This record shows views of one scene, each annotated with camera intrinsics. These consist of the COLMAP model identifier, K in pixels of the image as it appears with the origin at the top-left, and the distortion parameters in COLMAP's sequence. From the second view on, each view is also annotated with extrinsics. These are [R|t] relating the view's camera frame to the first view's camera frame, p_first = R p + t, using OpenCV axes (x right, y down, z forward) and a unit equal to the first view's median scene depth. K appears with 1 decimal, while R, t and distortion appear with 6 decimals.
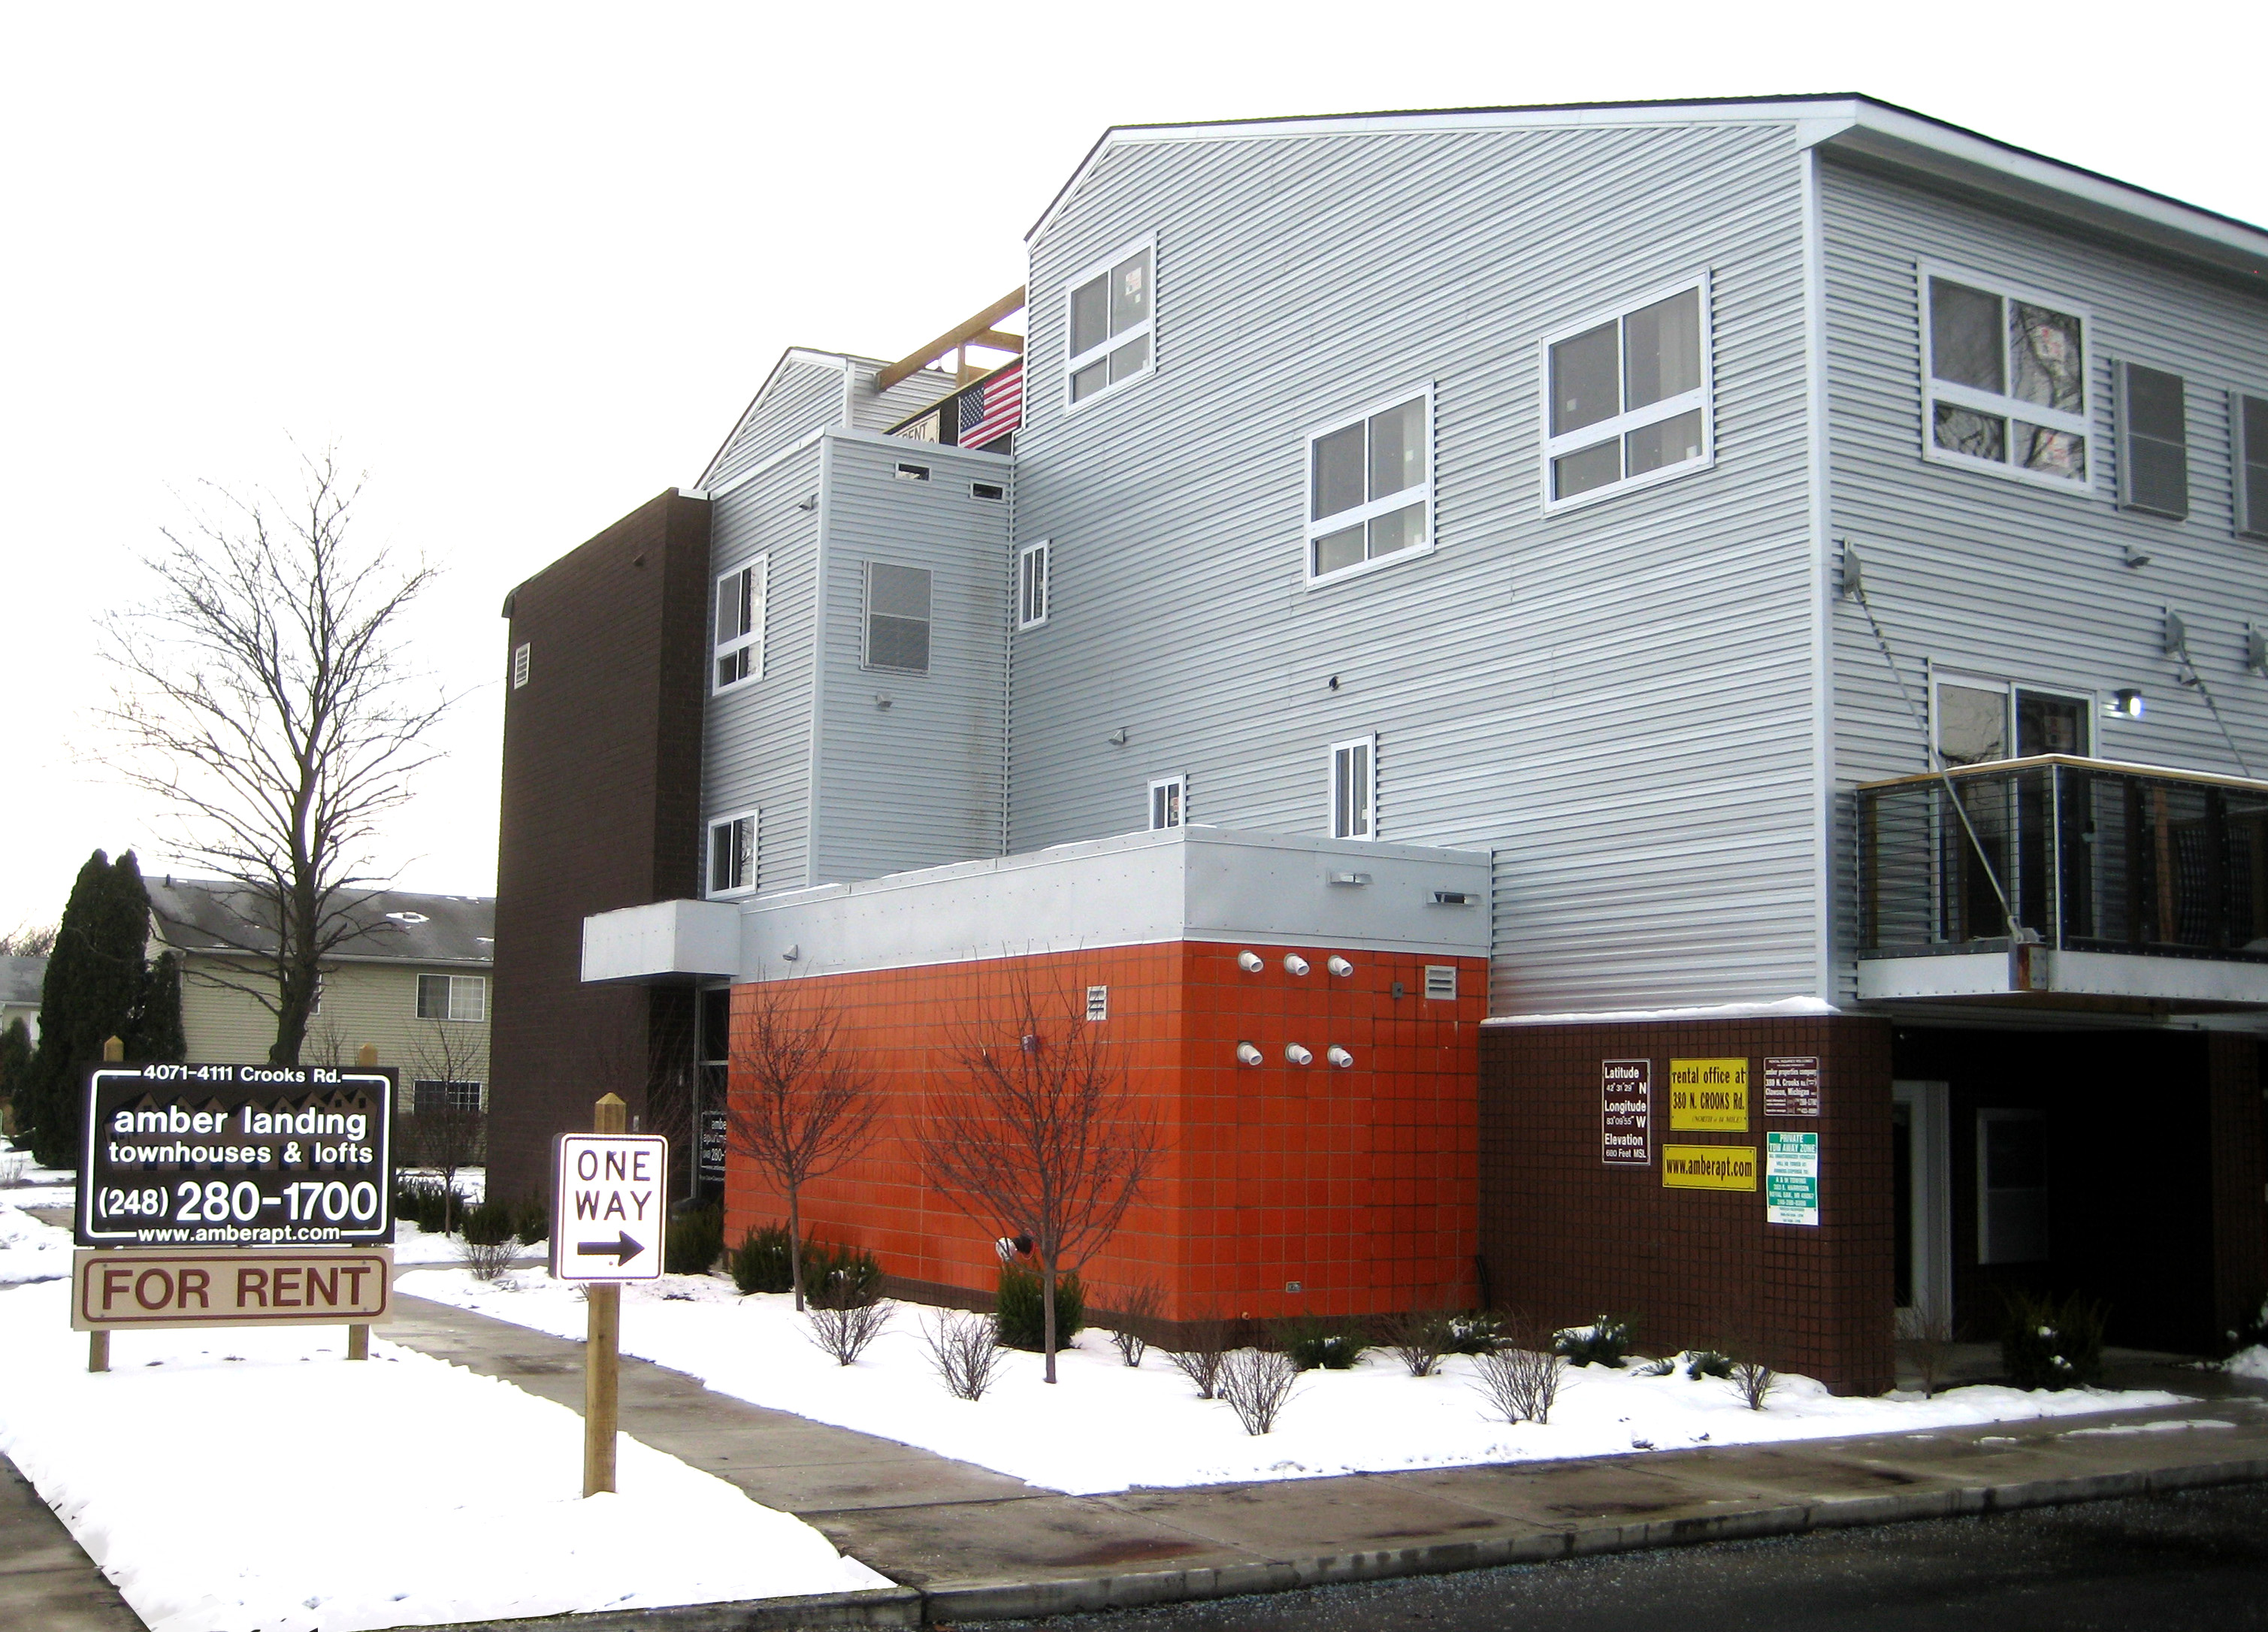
lens RADIAL K [[2422.4, 0, 1137.0], [0, 2422.4, 819.7], [0, 0, 1]] dist [-0.022950, 0.000000]
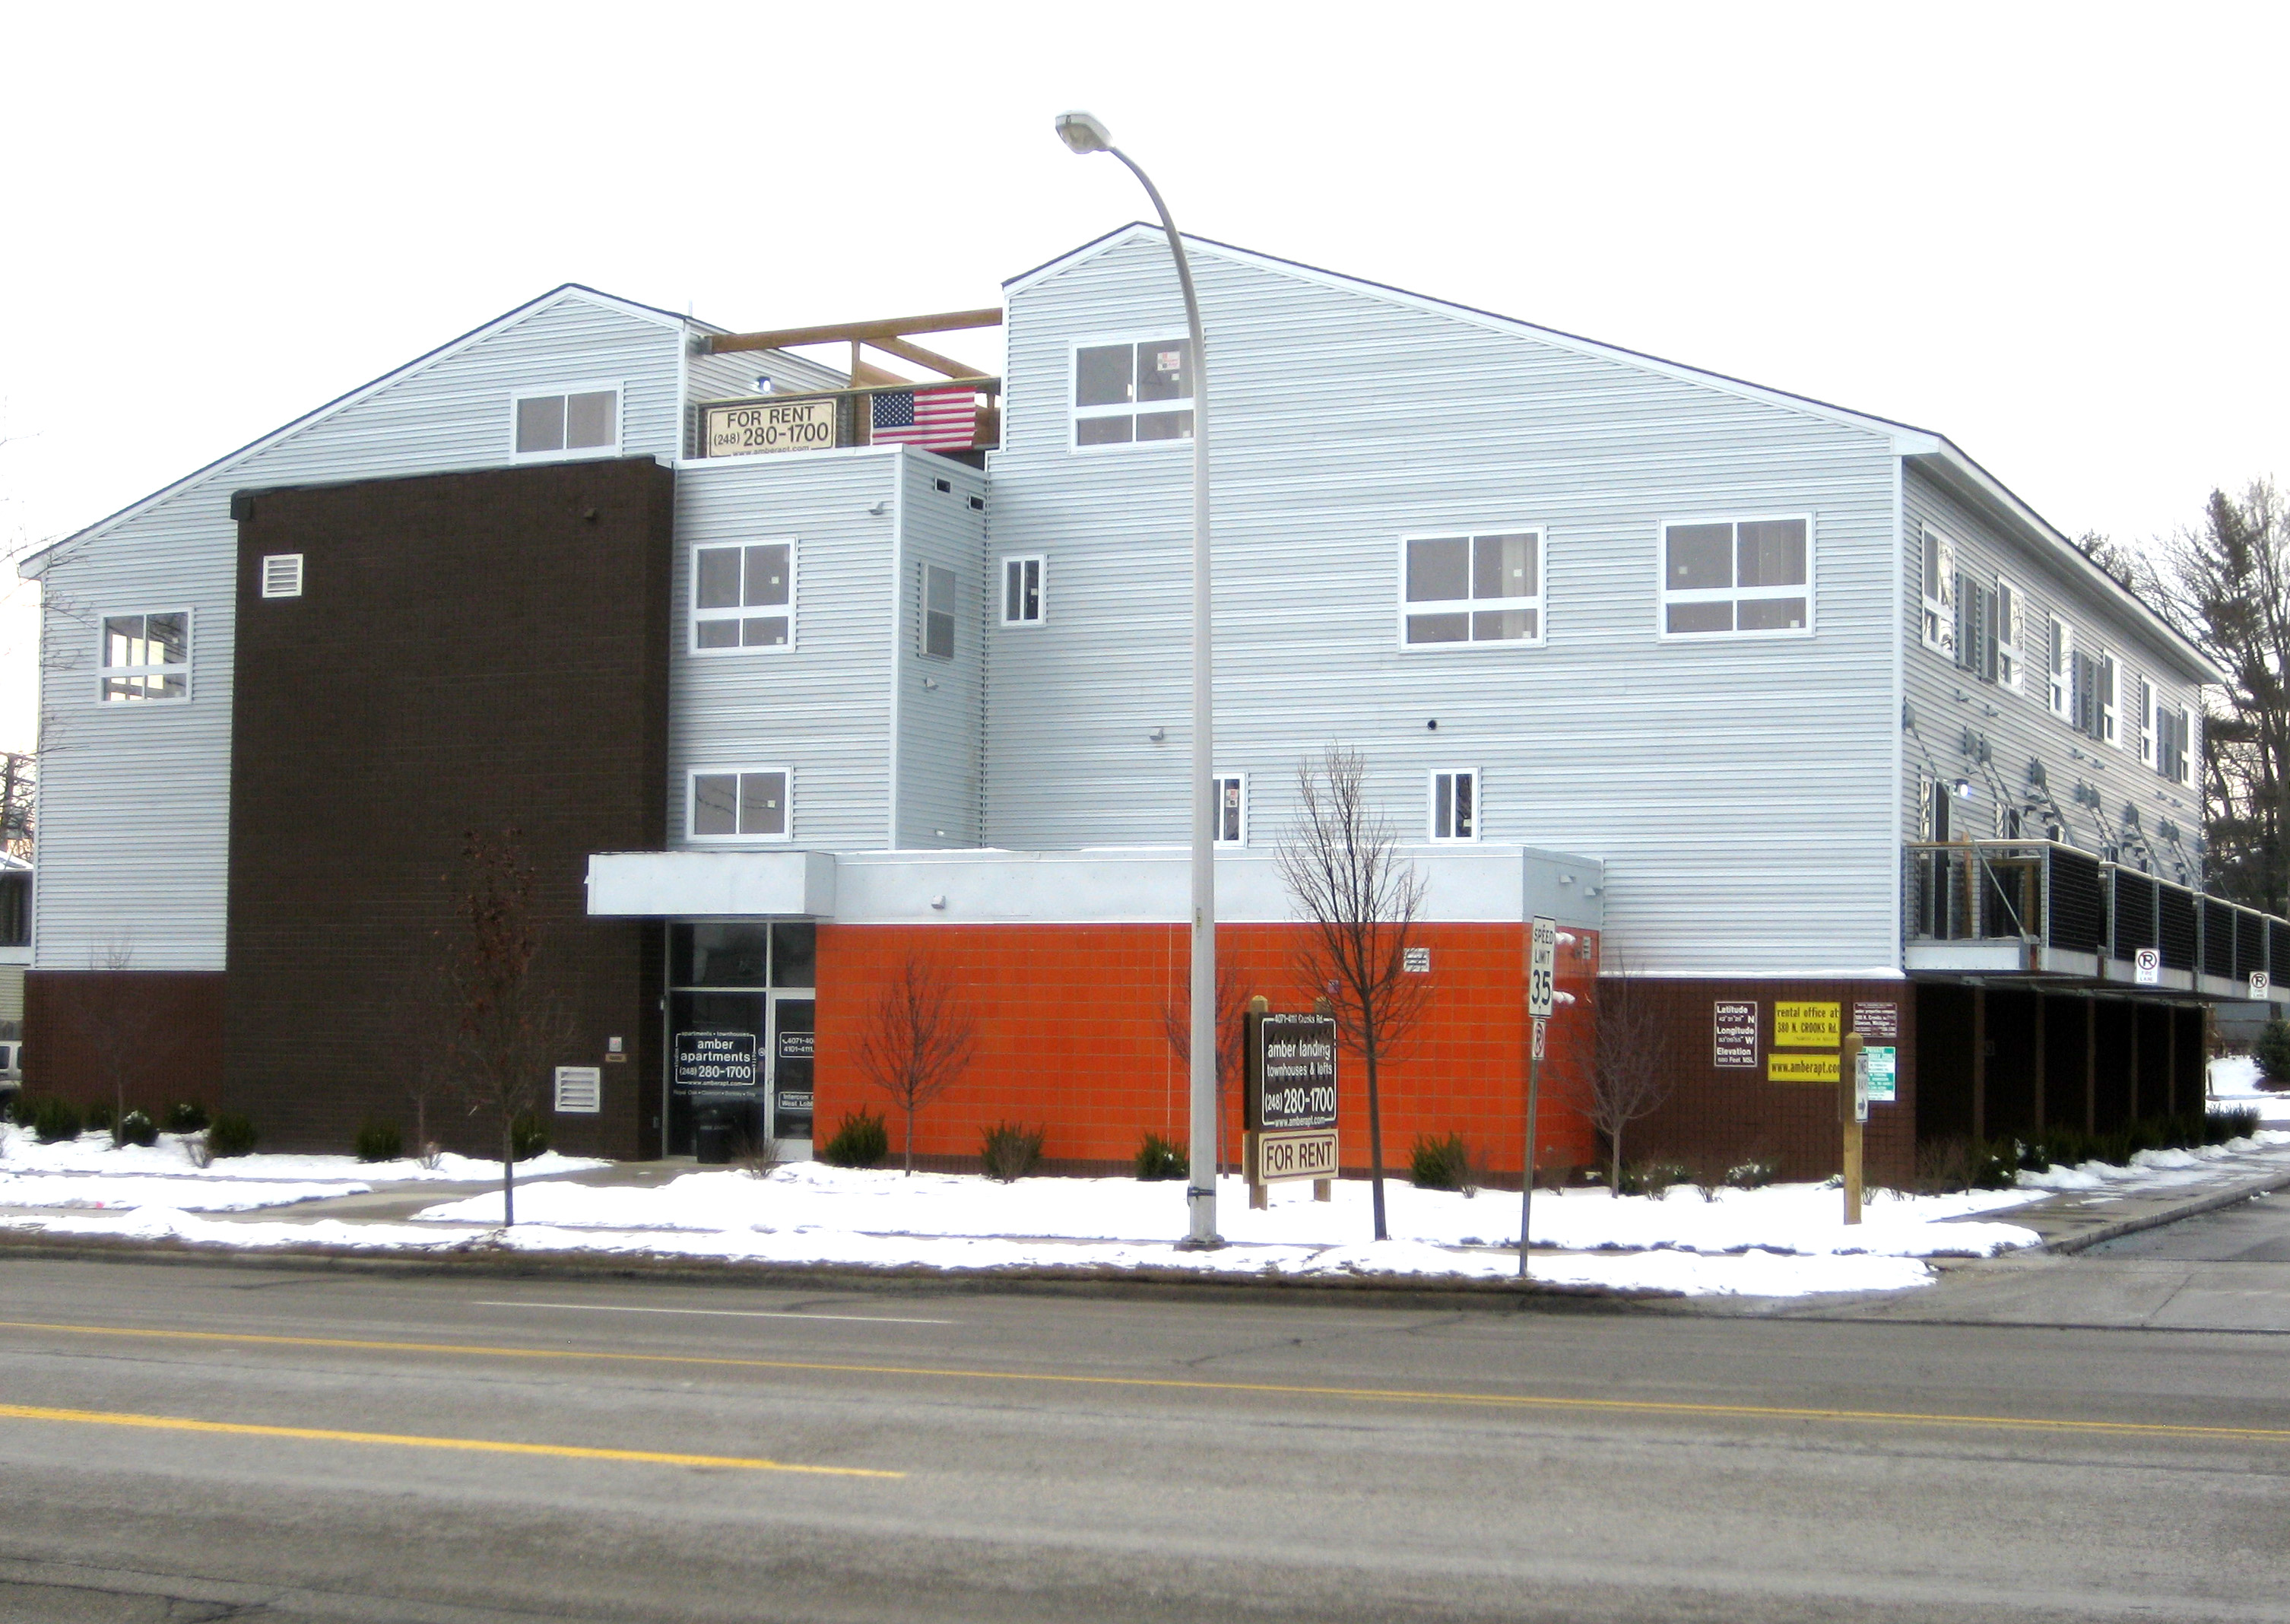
lens RADIAL K [[3526.5, 0, 1144.2], [0, 3526.5, 811.9], [0, 0, 1]] dist [0.024802, 0.000000]
pose [[0.828802, 0.033199, 0.558557, -1.440393], [-0.067162, 0.996924, 0.040402, -0.094361], [-0.555497, -0.070999, 0.828482, -0.709553]]
